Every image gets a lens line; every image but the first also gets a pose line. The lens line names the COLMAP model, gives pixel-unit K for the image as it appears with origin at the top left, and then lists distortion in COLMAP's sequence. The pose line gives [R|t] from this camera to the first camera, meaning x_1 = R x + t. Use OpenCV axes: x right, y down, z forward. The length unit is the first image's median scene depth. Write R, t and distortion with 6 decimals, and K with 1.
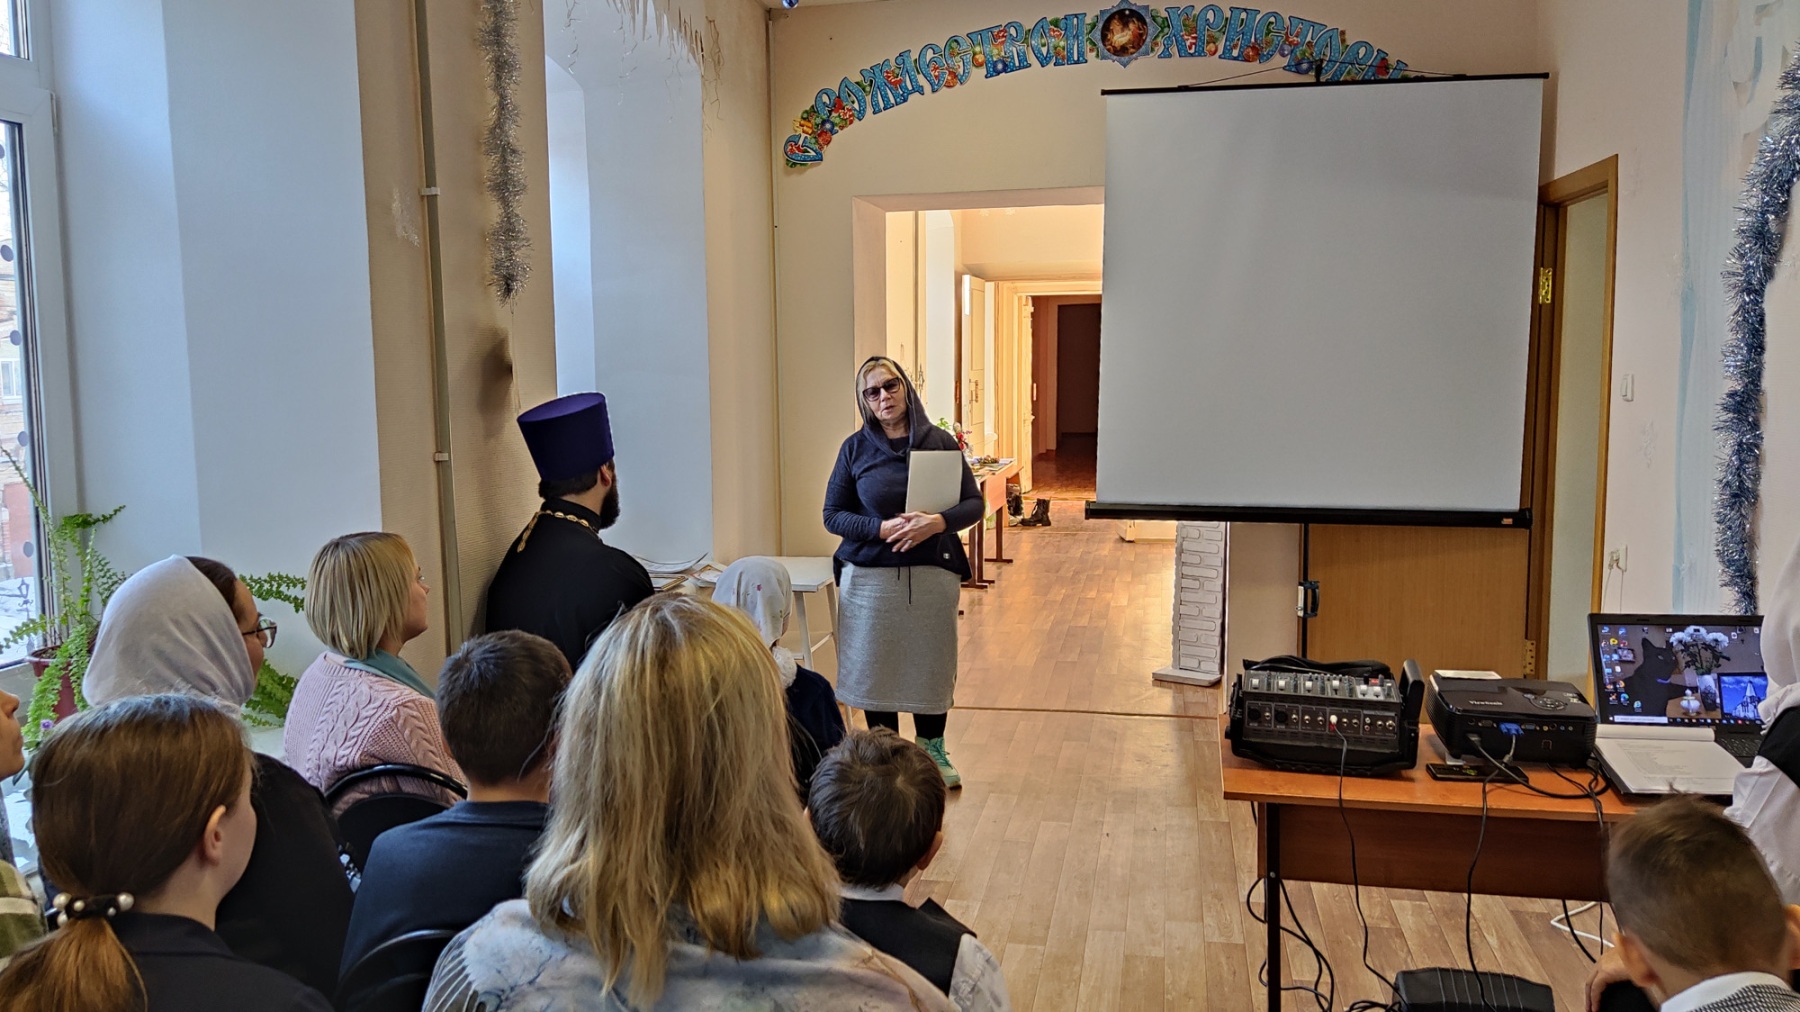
lens RADIAL K [[1301.3, 0, 883.6], [0, 1301.3, 499.9], [0, 0, 1]] dist [0.092989, -0.125080]
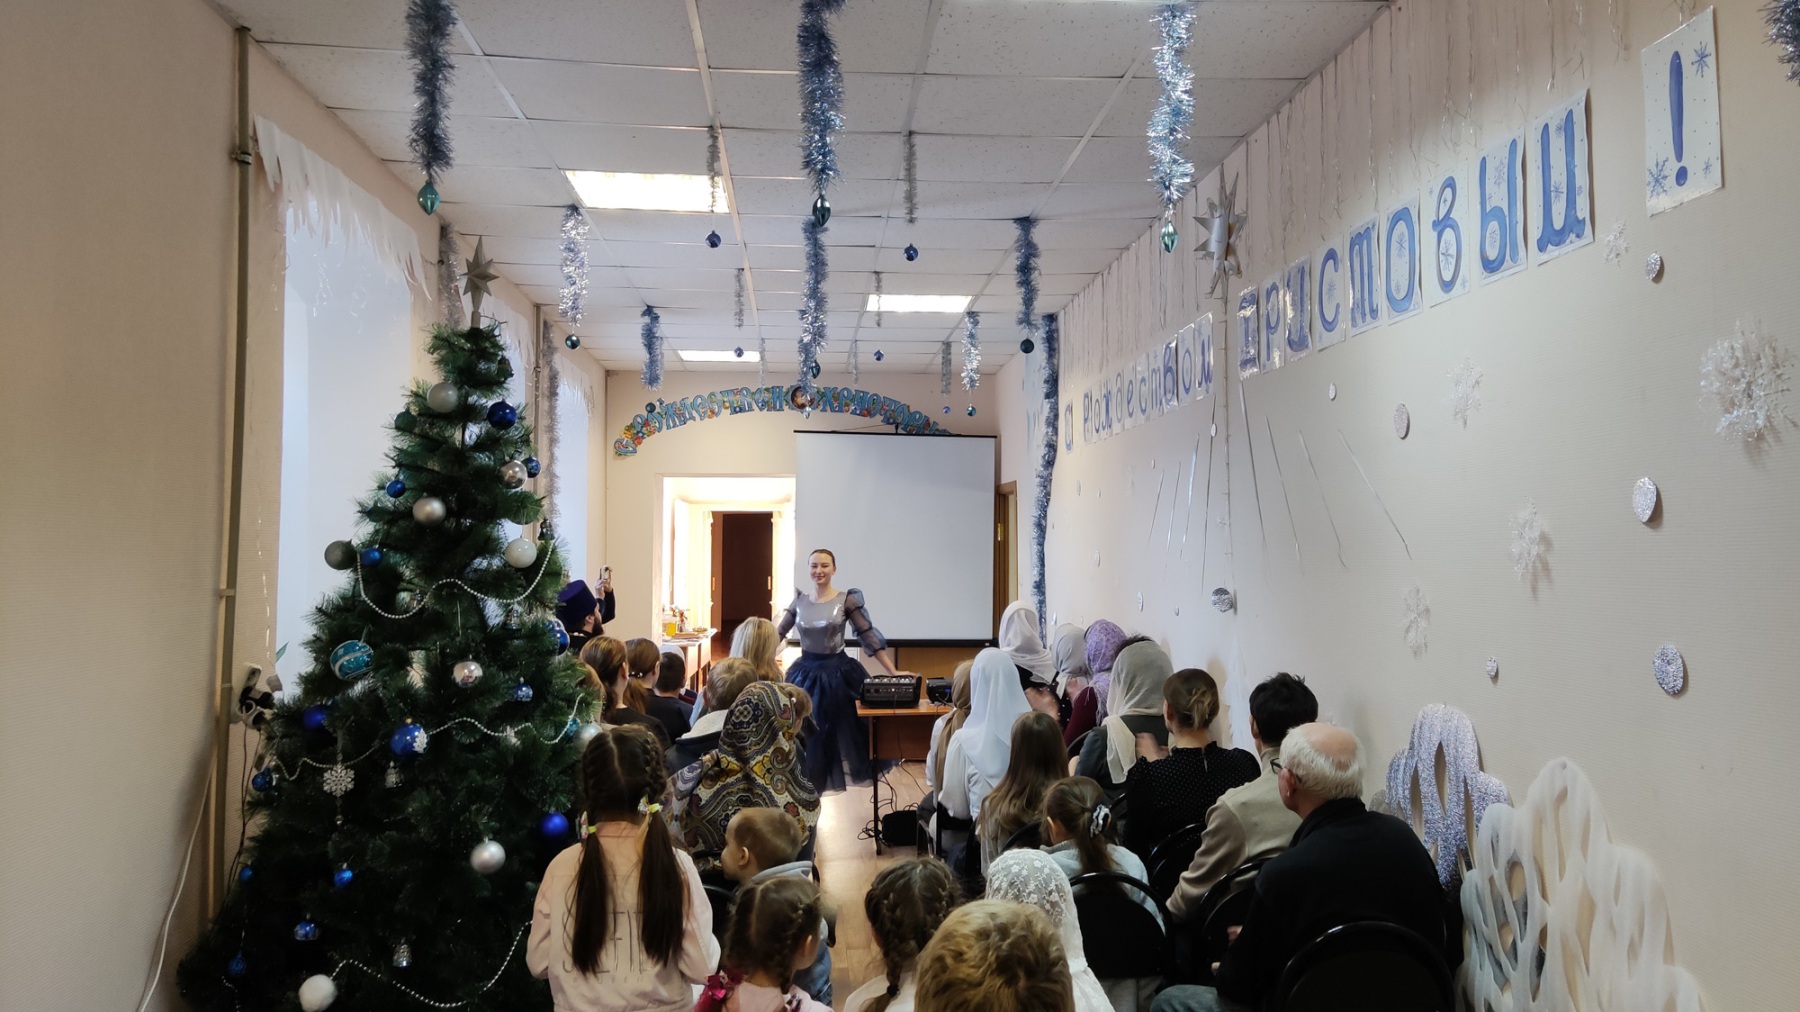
lens RADIAL K [[1301.3, 0, 909.0], [0, 1301.3, 493.4], [0, 0, 1]] dist [0.092989, -0.125080]
pose [[0.957435, 0.021915, 0.287816, -0.215331], [0.022902, 0.988203, -0.151431, 0.078738], [-0.287739, 0.151577, 0.945638, -0.833945]]
